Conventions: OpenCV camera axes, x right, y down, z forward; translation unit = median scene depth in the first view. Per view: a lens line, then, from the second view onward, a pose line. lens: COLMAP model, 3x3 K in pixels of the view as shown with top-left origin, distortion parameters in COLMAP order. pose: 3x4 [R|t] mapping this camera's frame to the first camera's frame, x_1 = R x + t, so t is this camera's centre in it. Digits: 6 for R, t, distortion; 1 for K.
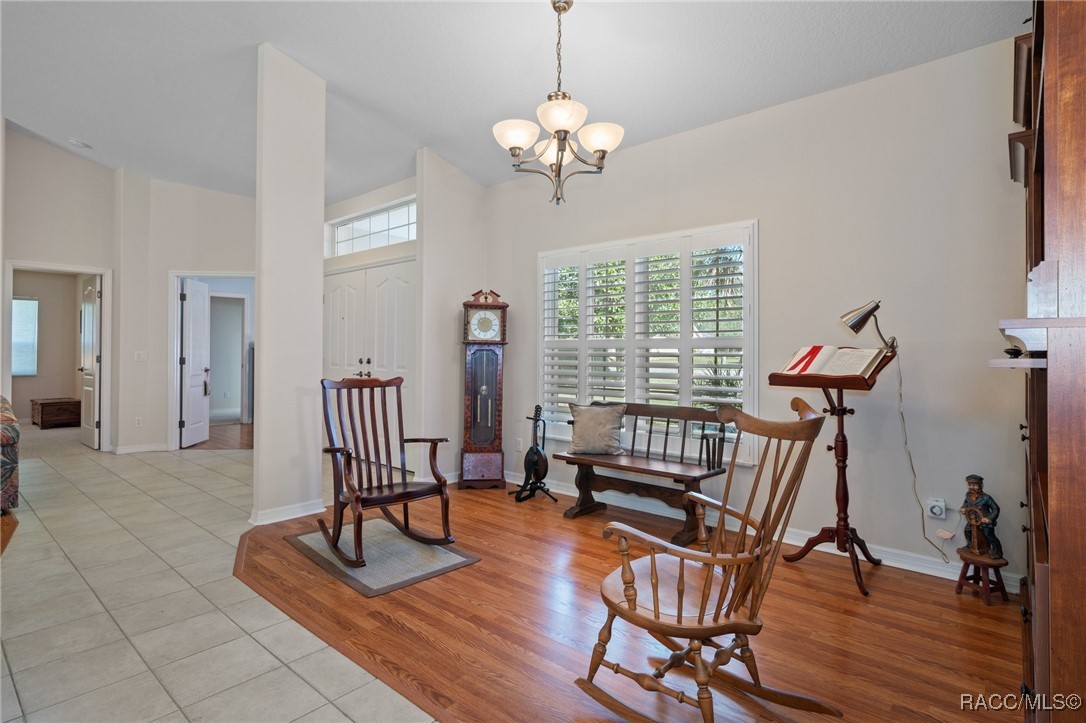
lens RADIAL K [[544.1, 0, 543.1], [0, 544.1, 348.1], [0, 0, 1]] dist [0.001649, 0.000303]
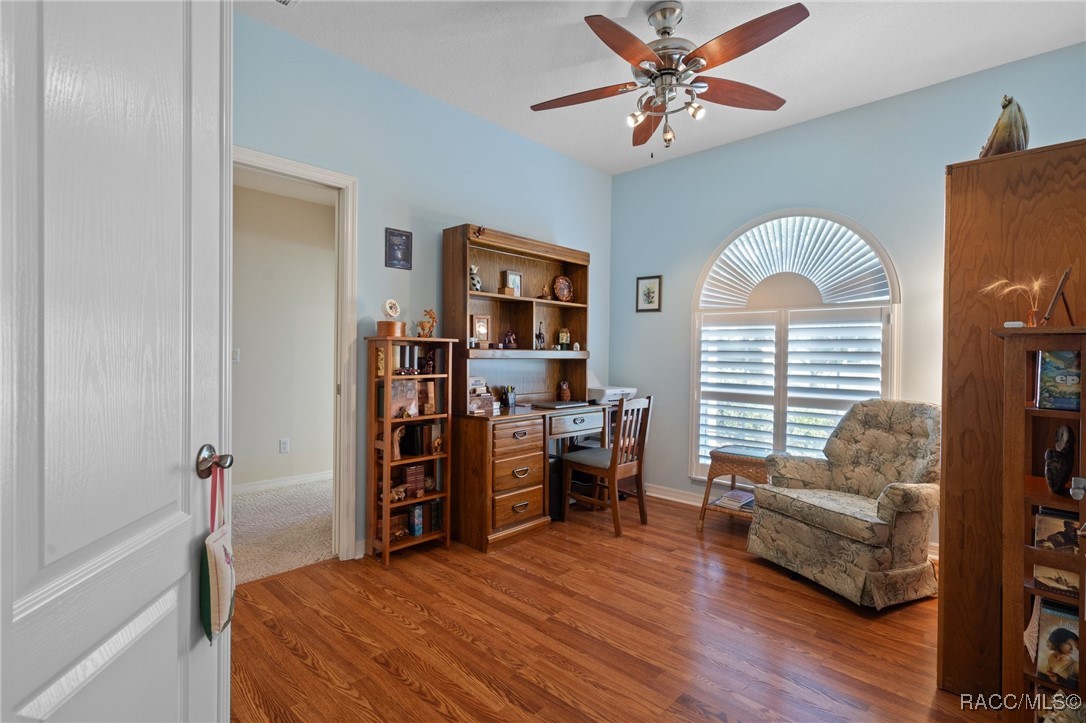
lens RADIAL K [[524.2, 0, 542.5], [0, 524.2, 358.3], [0, 0, 1]] dist [0.001742, 0.000499]
pose [[0.999077, 0.007592, -0.042285, -0.633191], [-0.006693, 0.999749, 0.021363, 0.009526], [0.042437, -0.021061, 0.998877, 1.045228]]
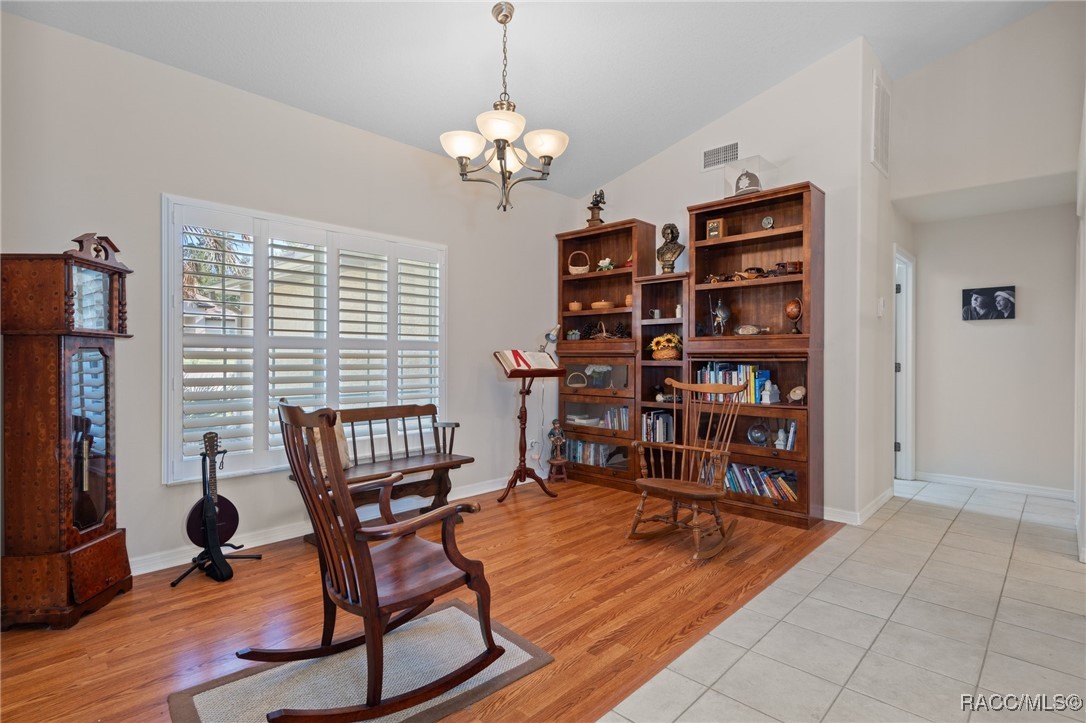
lens RADIAL K [[541.1, 0, 540.1], [0, 541.1, 357.7], [0, 0, 1]] dist [0.000362, 0.000173]
pose [[0.055263, -0.008563, 0.998435, -0.498065], [-0.015474, 0.999836, 0.009431, 0.001017], [-0.998352, -0.015971, 0.055121, 0.436719]]
